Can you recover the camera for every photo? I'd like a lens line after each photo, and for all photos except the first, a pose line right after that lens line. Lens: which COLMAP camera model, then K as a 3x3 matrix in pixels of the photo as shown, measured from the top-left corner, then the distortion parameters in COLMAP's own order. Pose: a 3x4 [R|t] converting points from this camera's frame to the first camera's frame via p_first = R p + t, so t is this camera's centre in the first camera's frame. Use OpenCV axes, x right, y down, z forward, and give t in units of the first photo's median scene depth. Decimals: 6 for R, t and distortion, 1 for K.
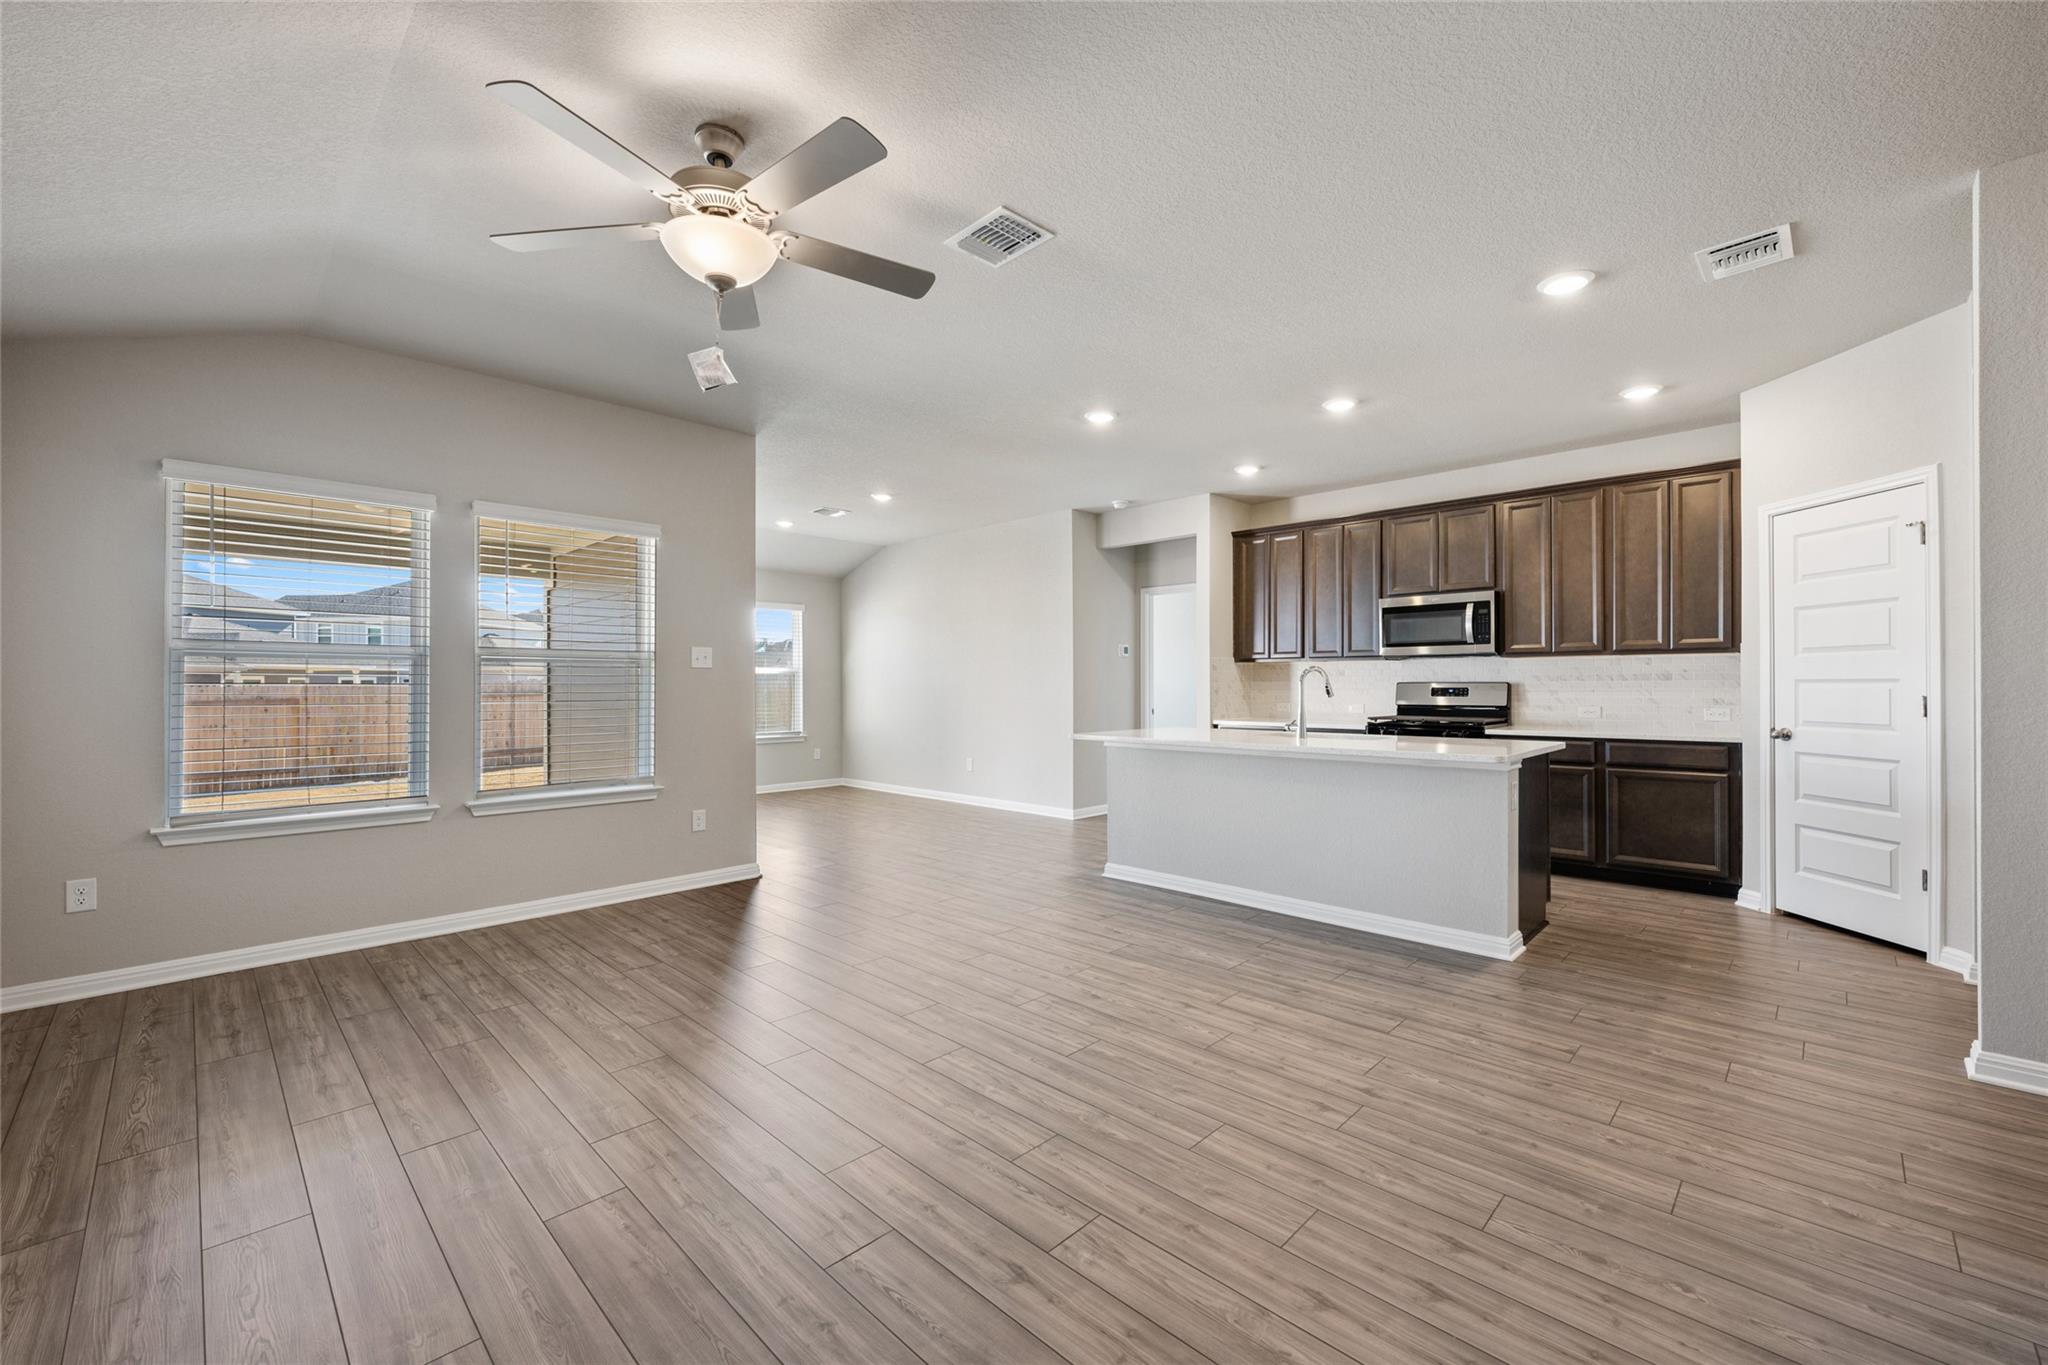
lens RADIAL K [[826.3, 0, 1032.0], [0, 826.3, 691.4], [0, 0, 1]] dist [-0.001436, 0.002061]
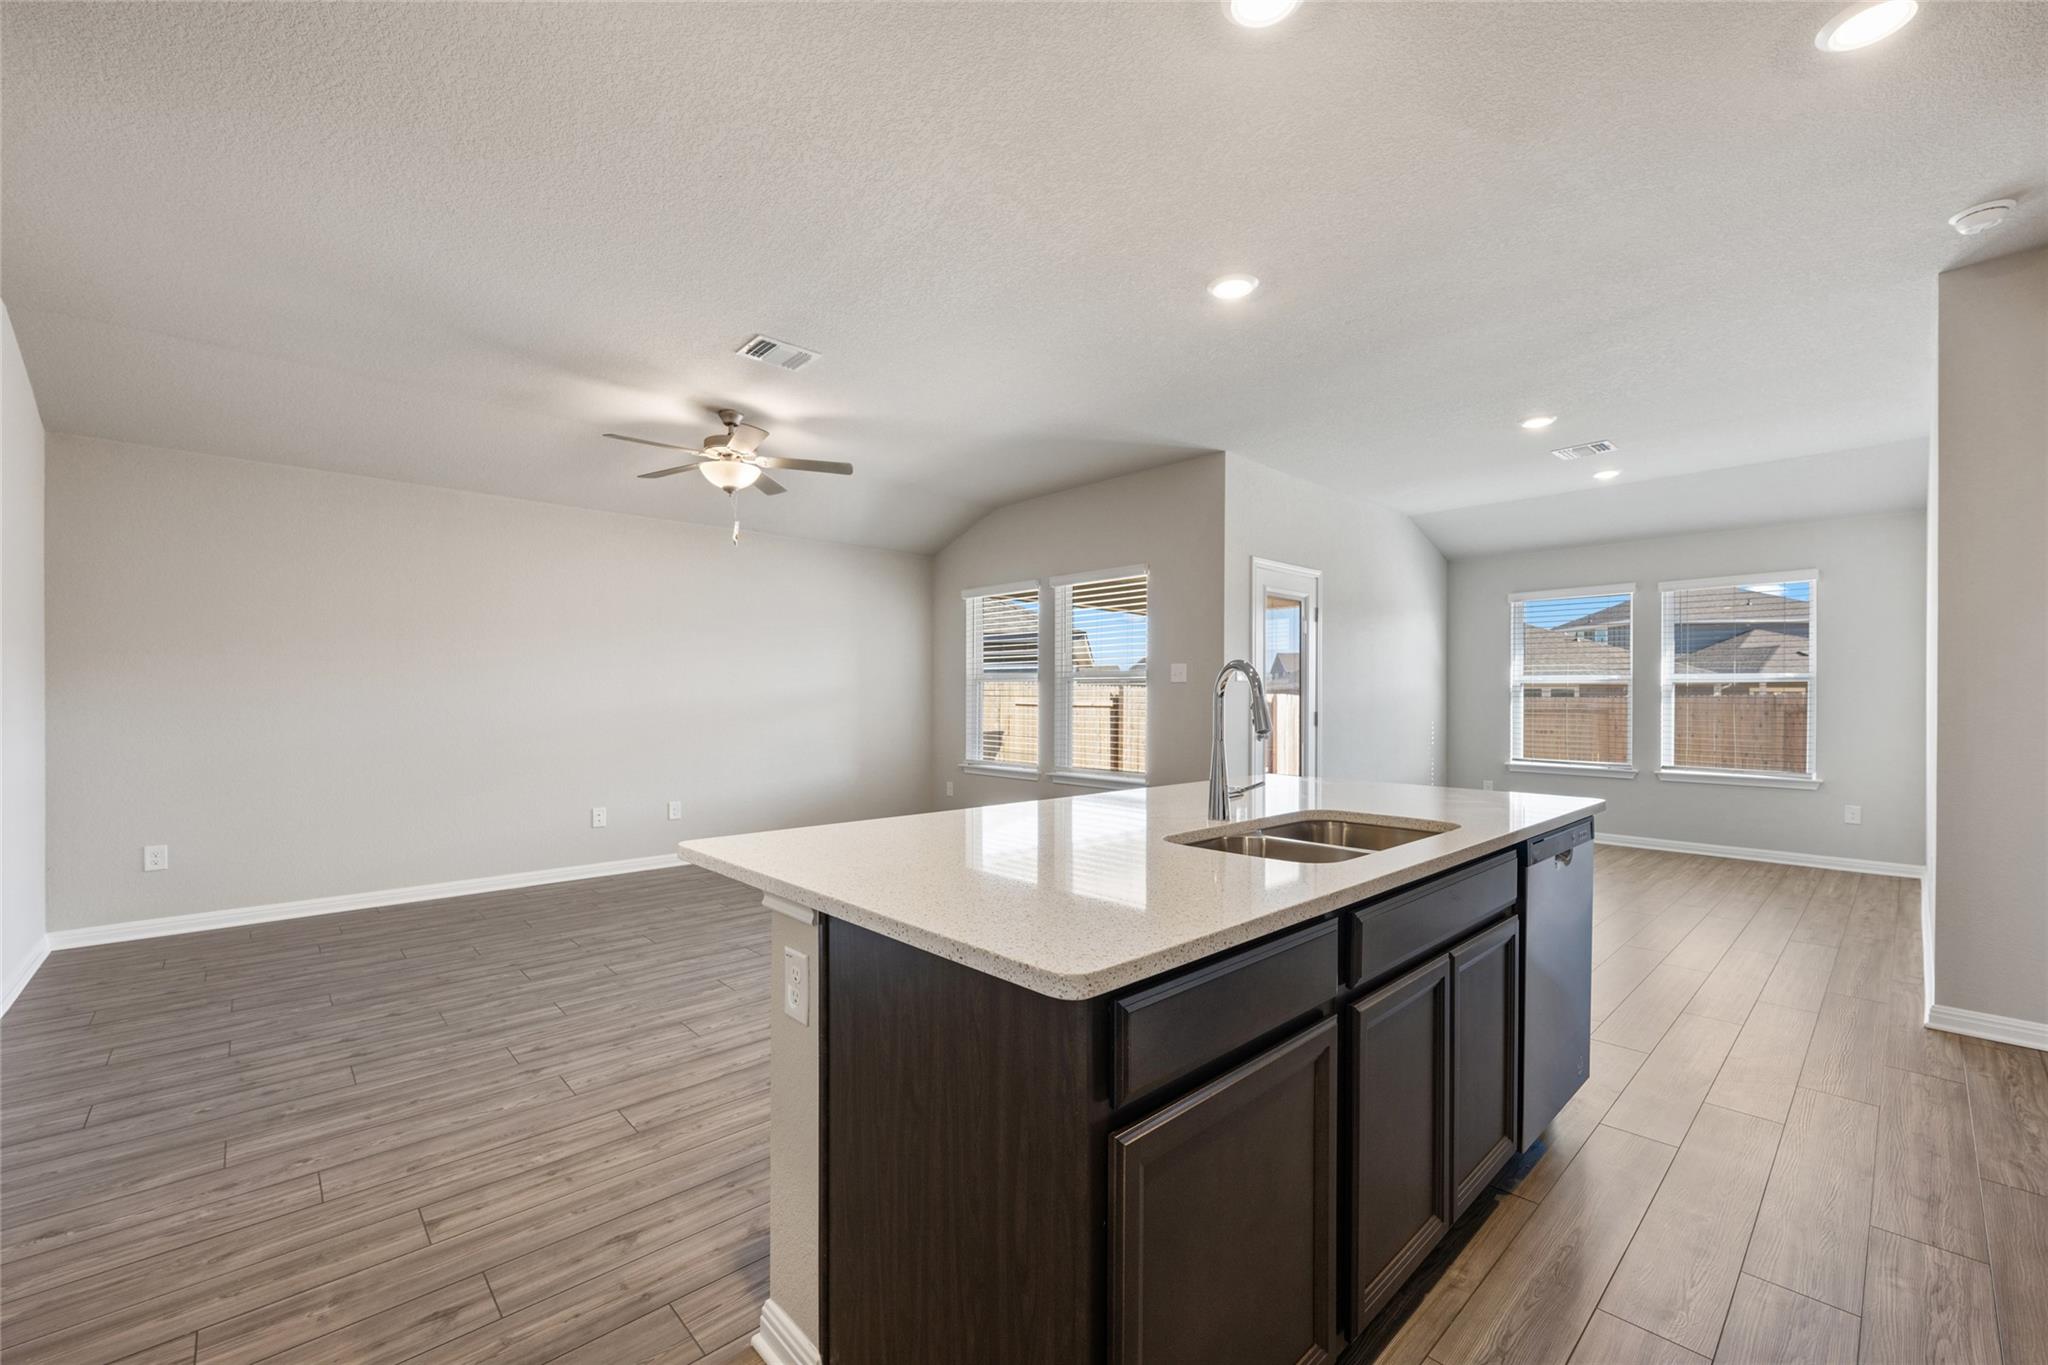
lens RADIAL K [[826.3, 0, 1009.4], [0, 826.3, 706.5], [0, 0, 1]] dist [-0.001436, 0.002061]
pose [[-0.053783, 0.013339, -0.998464, 1.075986], [-0.009060, 0.999863, 0.013846, -0.013895], [0.998512, 0.009791, -0.053654, 1.240822]]
